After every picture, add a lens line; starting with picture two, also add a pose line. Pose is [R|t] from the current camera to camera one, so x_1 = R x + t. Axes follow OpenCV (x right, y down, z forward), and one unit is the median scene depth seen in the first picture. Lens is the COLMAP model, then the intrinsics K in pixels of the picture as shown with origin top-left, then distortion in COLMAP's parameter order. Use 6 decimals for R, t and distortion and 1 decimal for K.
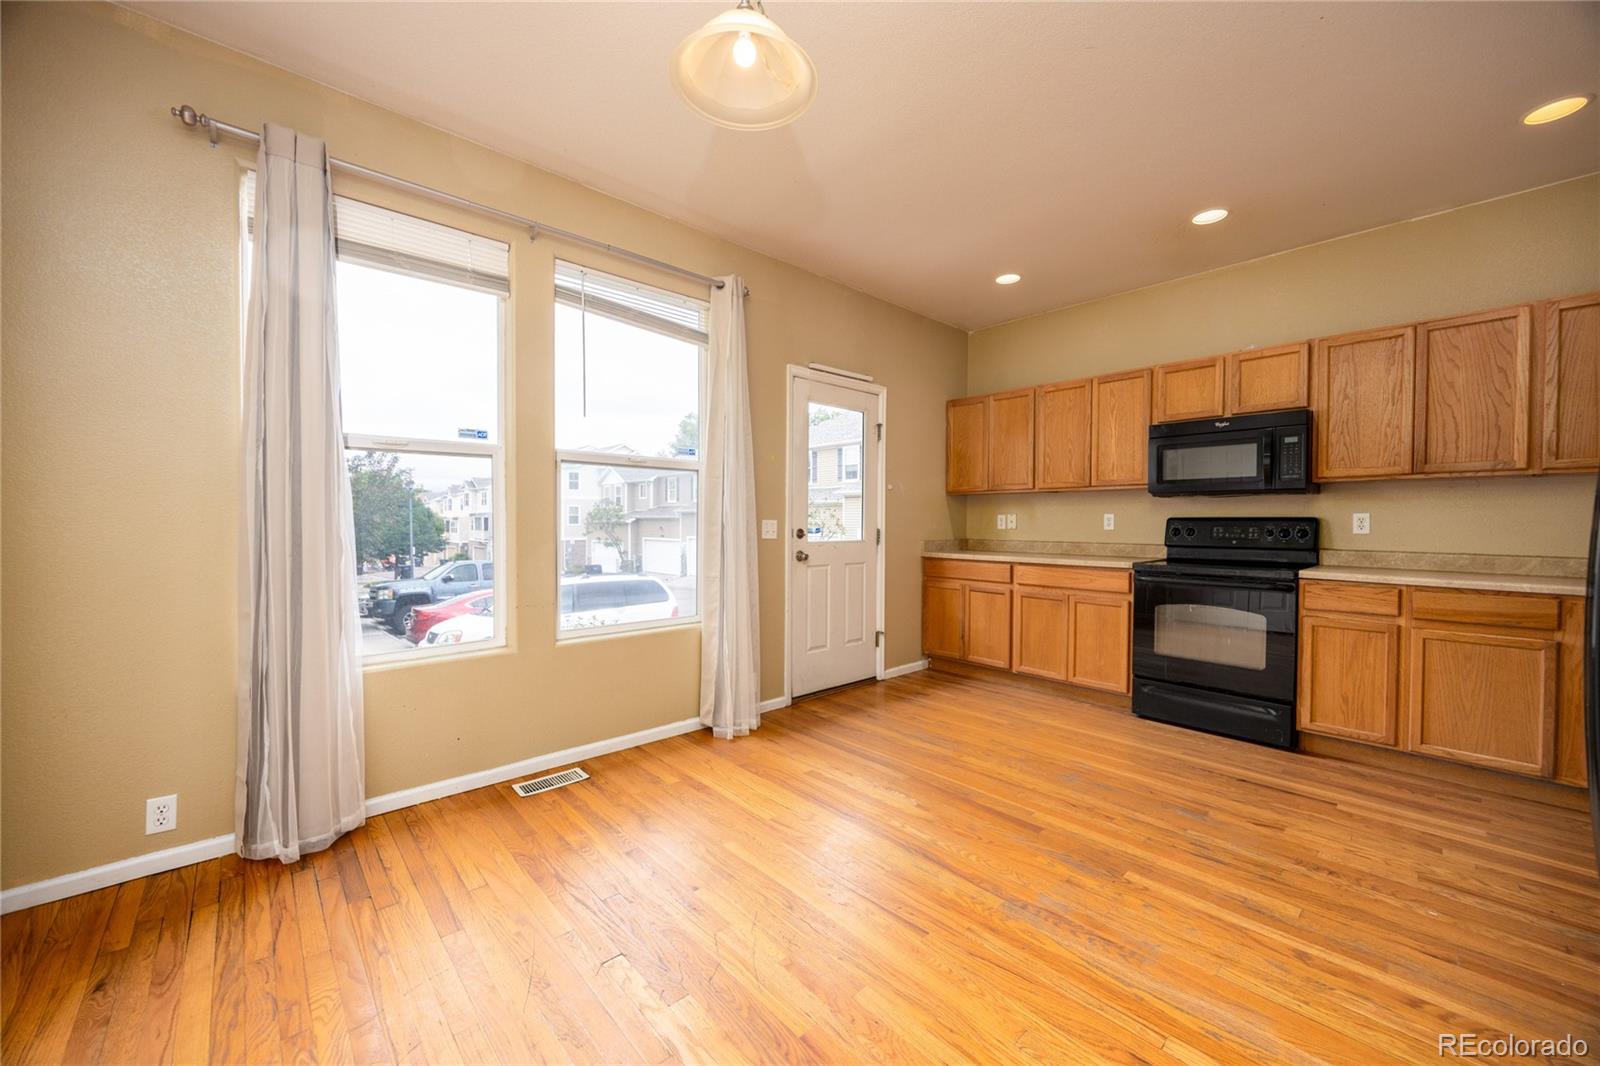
lens RADIAL K [[608.1, 0, 799.7], [0, 608.1, 527.0], [0, 0, 1]] dist [-0.001616, 0.000232]
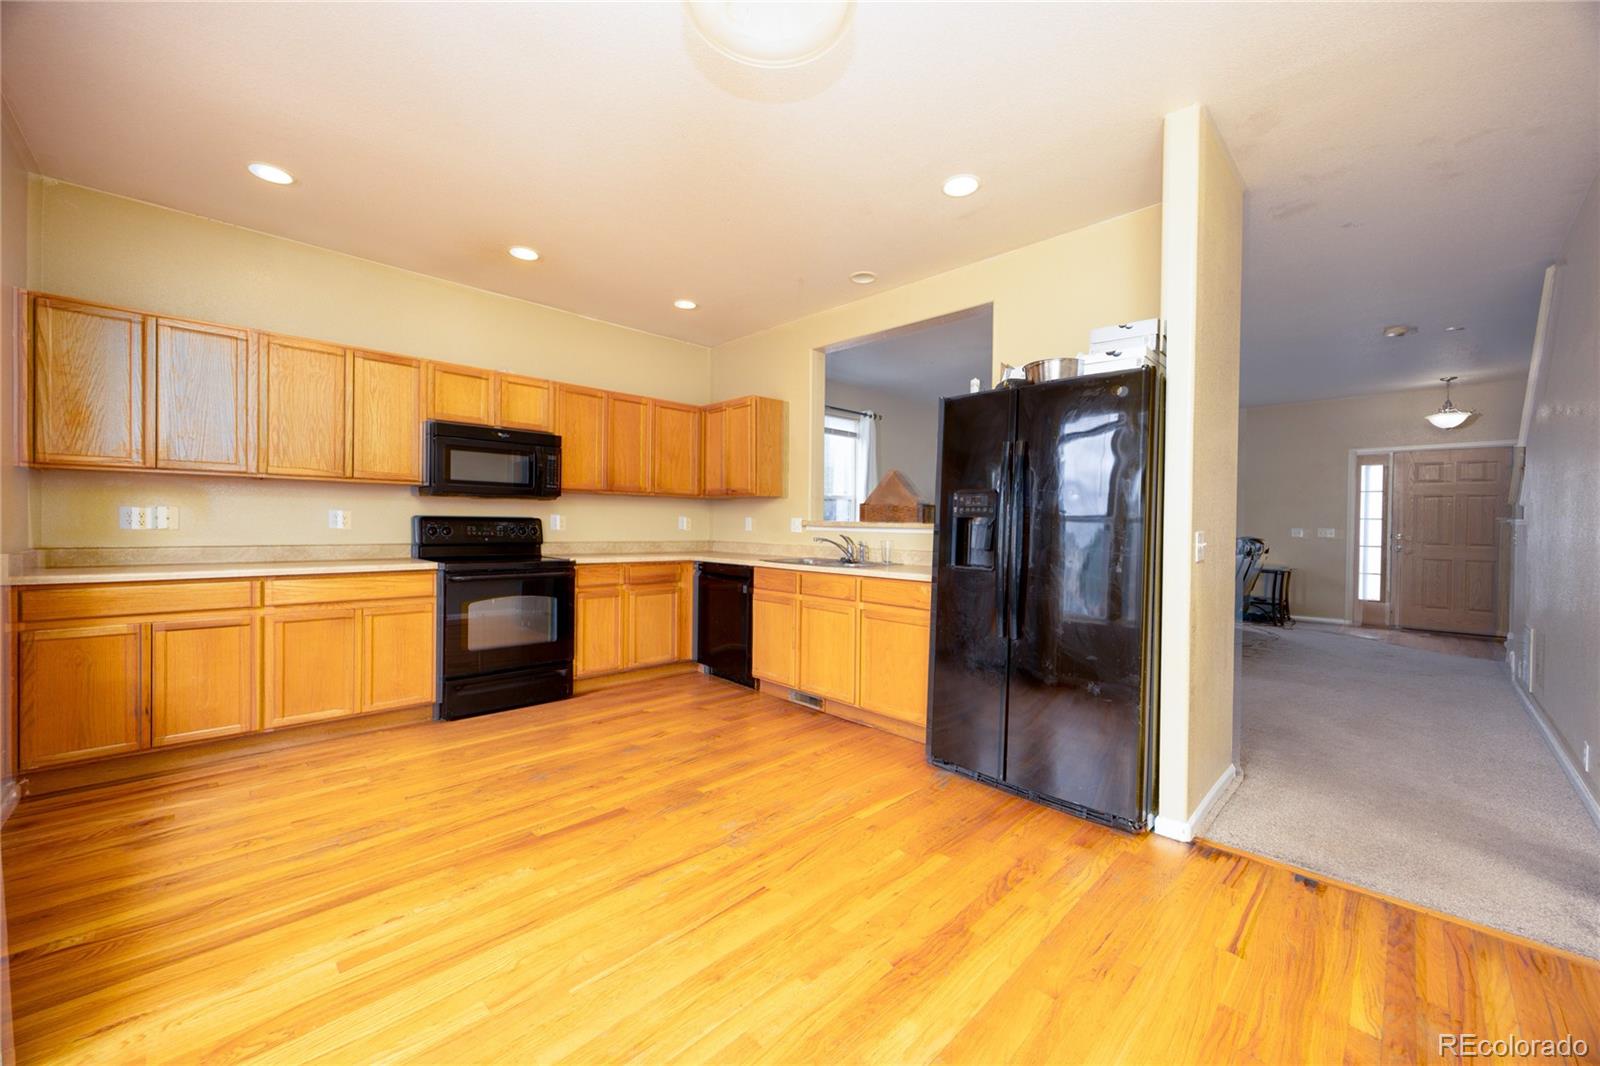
lens RADIAL K [[608.1, 0, 804.7], [0, 608.1, 531.9], [0, 0, 1]] dist [-0.001616, 0.000232]
pose [[-0.038081, -0.016611, 0.999137, -0.484050], [-0.000221, 0.999862, 0.016614, -0.007846], [-0.999275, 0.000412, -0.038079, 0.511630]]
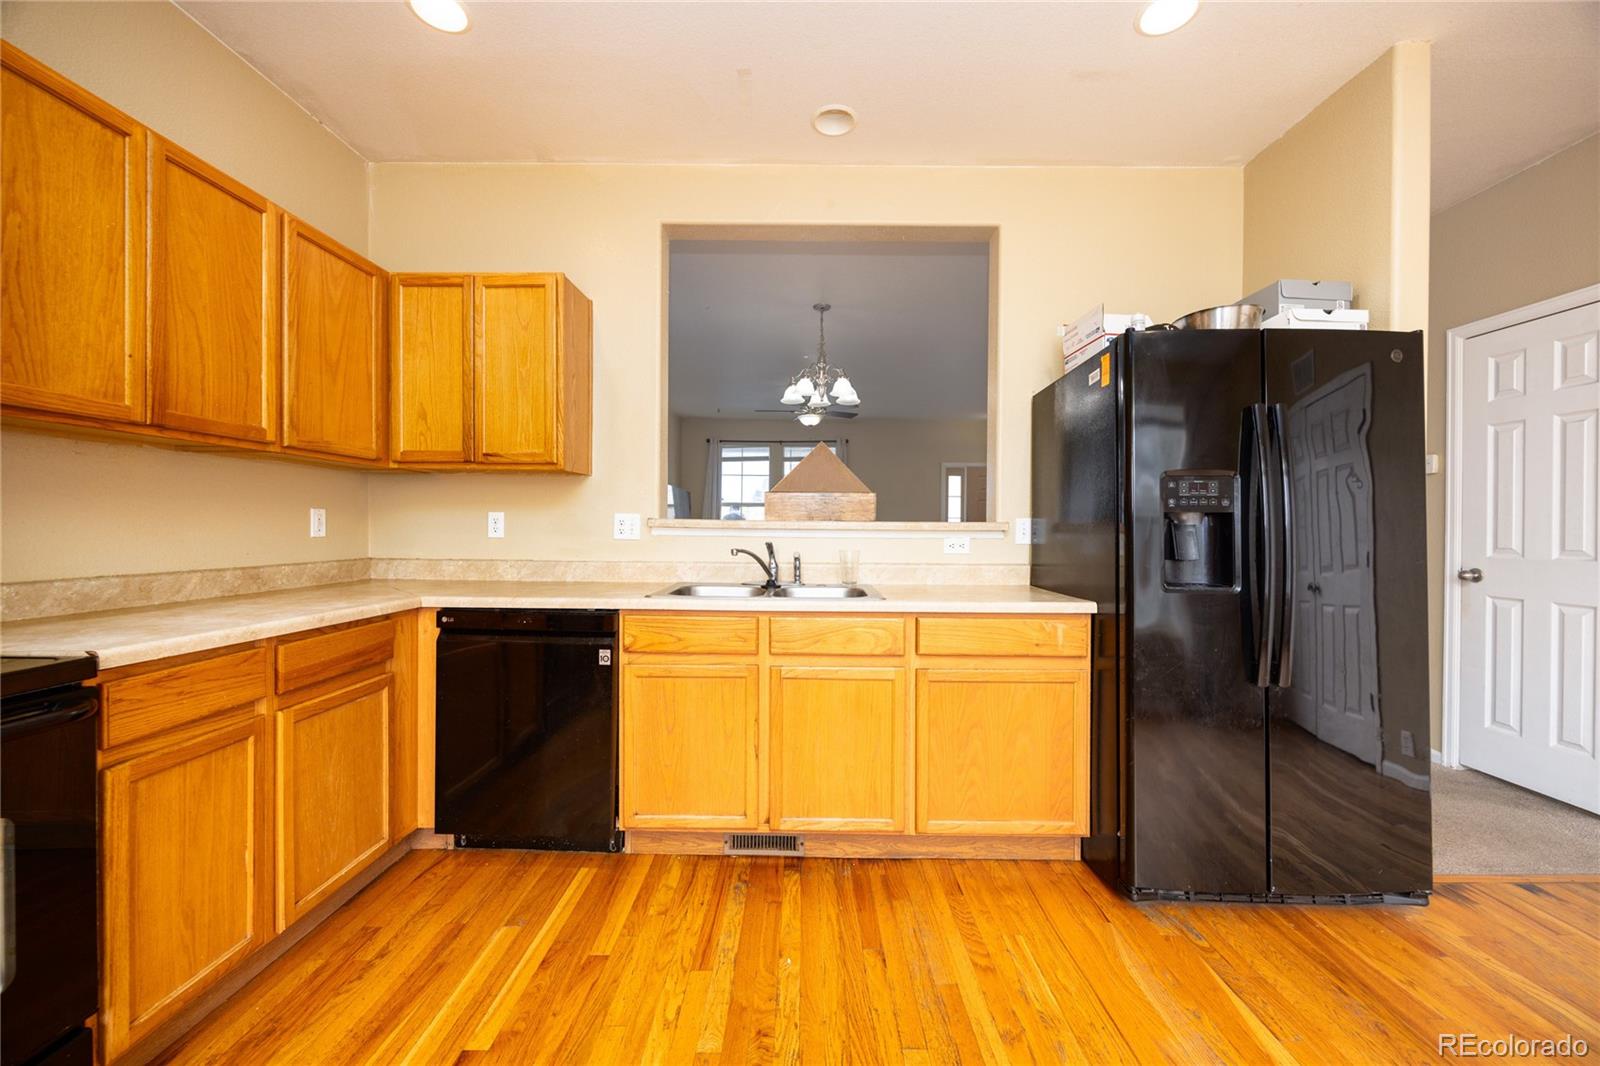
lens RADIAL K [[608.1, 0, 802.9], [0, 608.1, 533.3], [0, 0, 1]] dist [-0.001616, 0.000232]
pose [[-0.734433, -0.017339, 0.678459, 0.239386], [-0.002633, 0.999739, 0.022700, -0.009069], [-0.678676, 0.014885, -0.734287, 0.913696]]
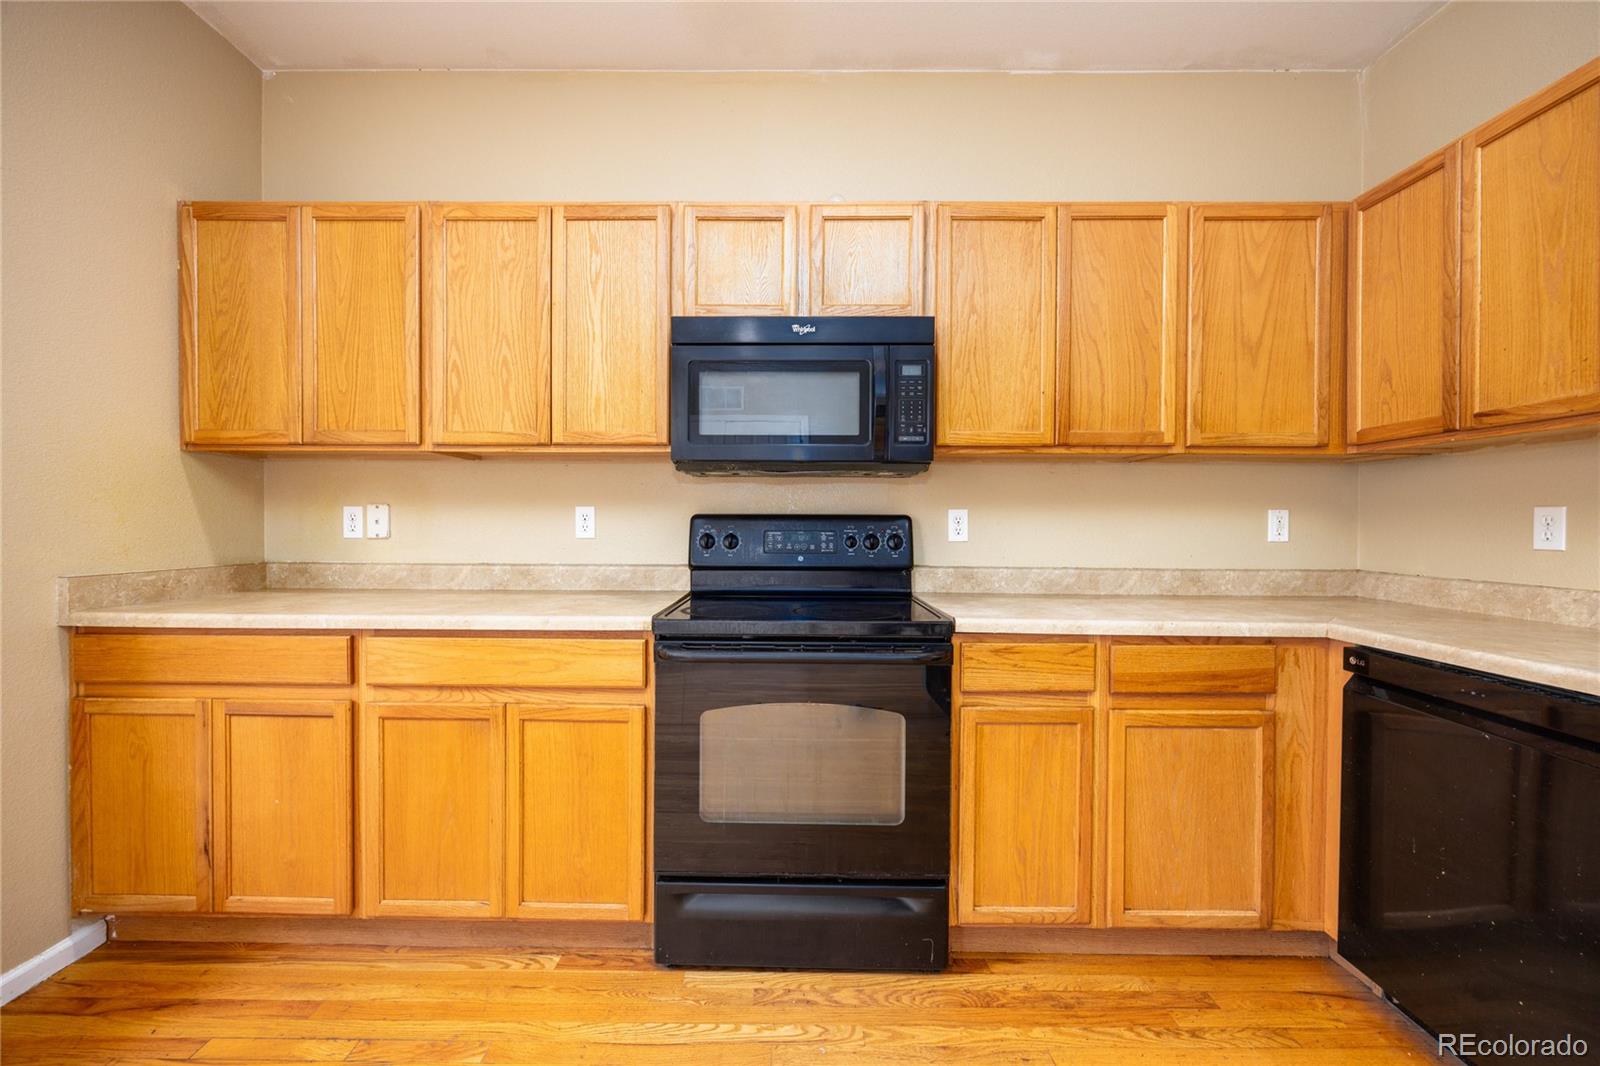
lens RADIAL K [[608.1, 0, 777.0], [0, 608.1, 536.7], [0, 0, 1]] dist [-0.001616, 0.000232]
pose [[0.679114, -0.016777, 0.733841, 0.325467], [0.004923, 0.999820, 0.018301, -0.006265], [-0.734016, -0.008816, 0.679075, 0.714244]]
